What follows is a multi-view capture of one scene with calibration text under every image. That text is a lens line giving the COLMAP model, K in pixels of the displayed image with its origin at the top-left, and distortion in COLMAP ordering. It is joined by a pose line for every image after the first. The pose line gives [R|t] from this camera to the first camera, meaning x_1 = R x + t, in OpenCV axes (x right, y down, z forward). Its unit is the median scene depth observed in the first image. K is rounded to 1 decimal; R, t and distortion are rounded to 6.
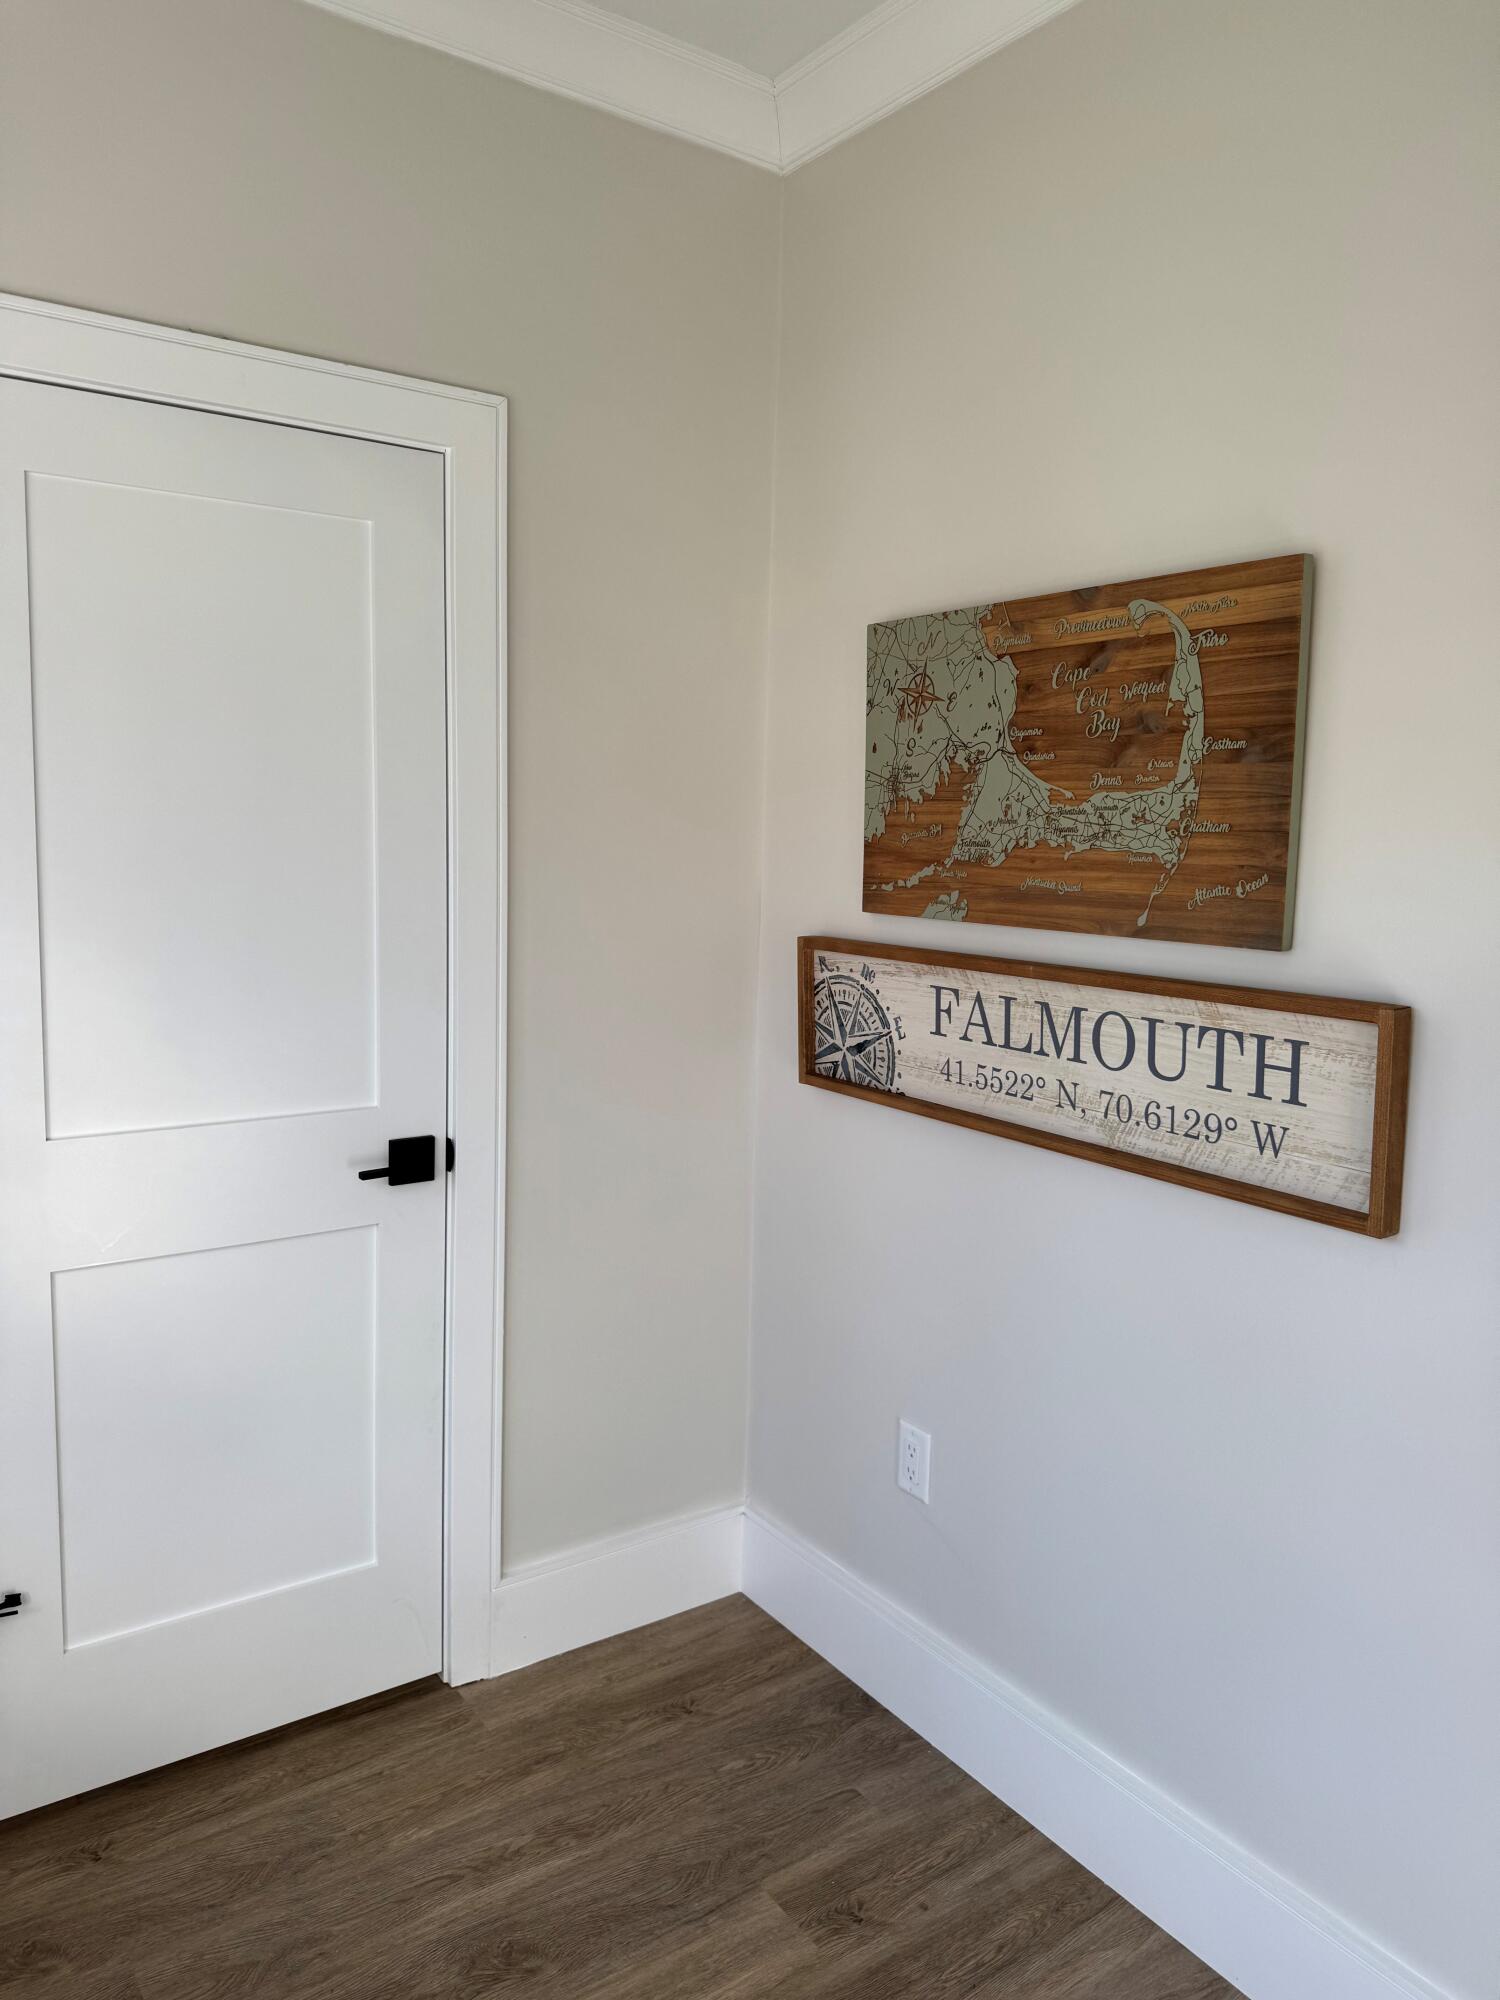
lens RADIAL K [[1415.3, 0, 749.5], [0, 1415.3, 991.5], [0, 0, 1]] dist [-0.002680, -0.003413]
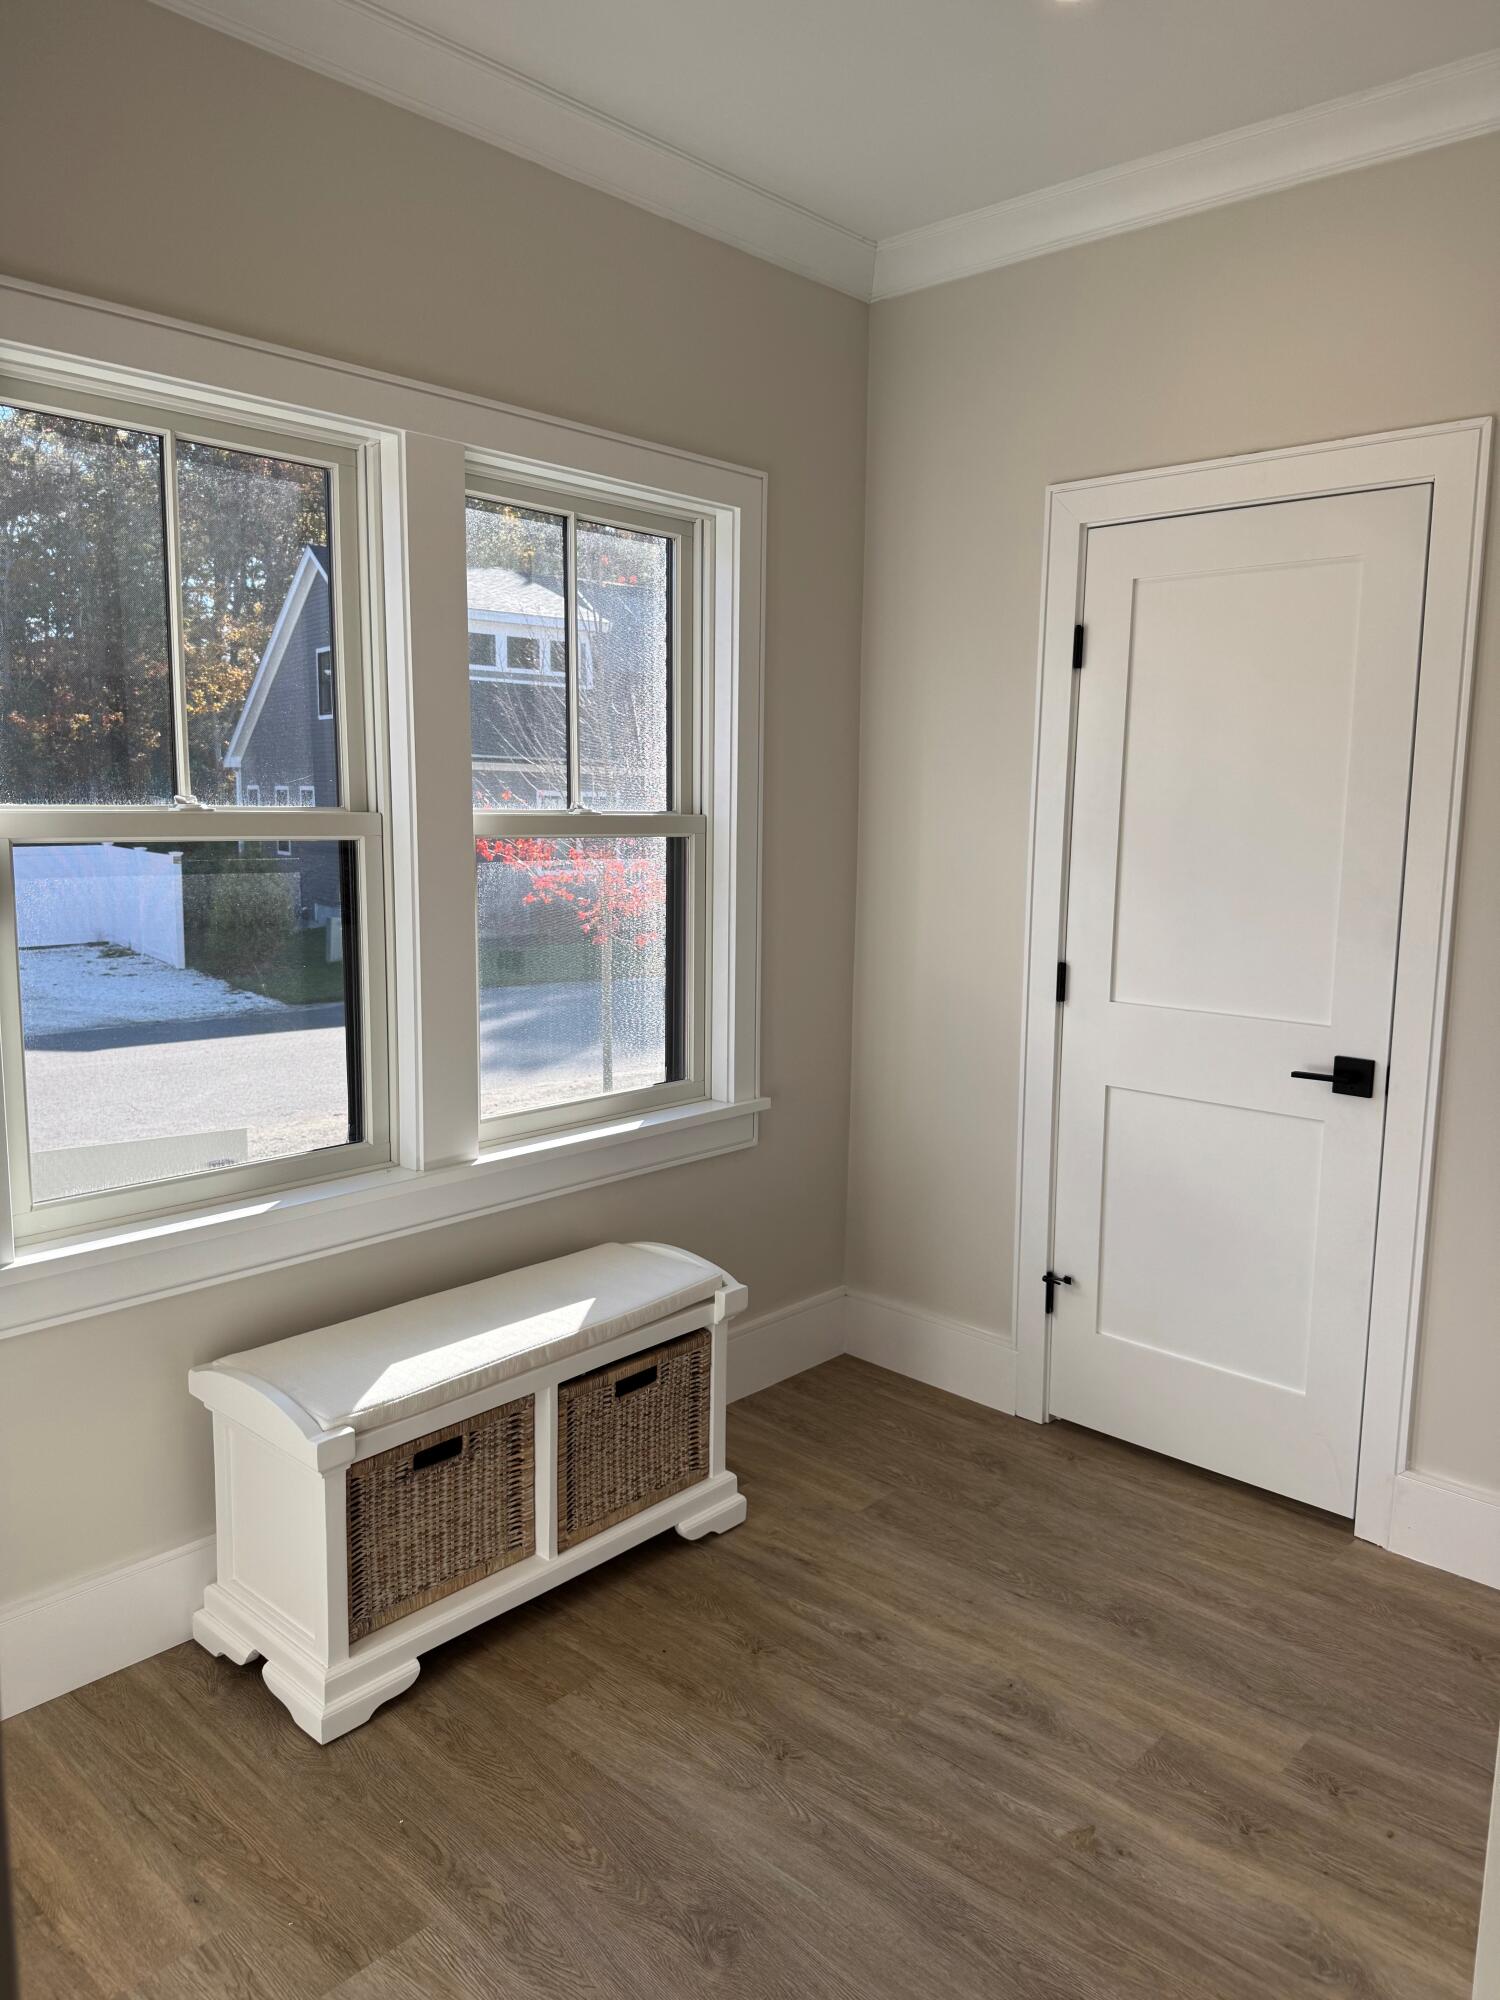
lens RADIAL K [[1415.3, 0, 748.9], [0, 1415.3, 1003.3], [0, 0, 1]] dist [-0.002680, -0.003413]
pose [[0.214620, 0.121798, -0.969074, 0.841224], [-0.121626, 0.987804, 0.097215, 0.002652], [0.969095, 0.097001, 0.226816, 0.222778]]
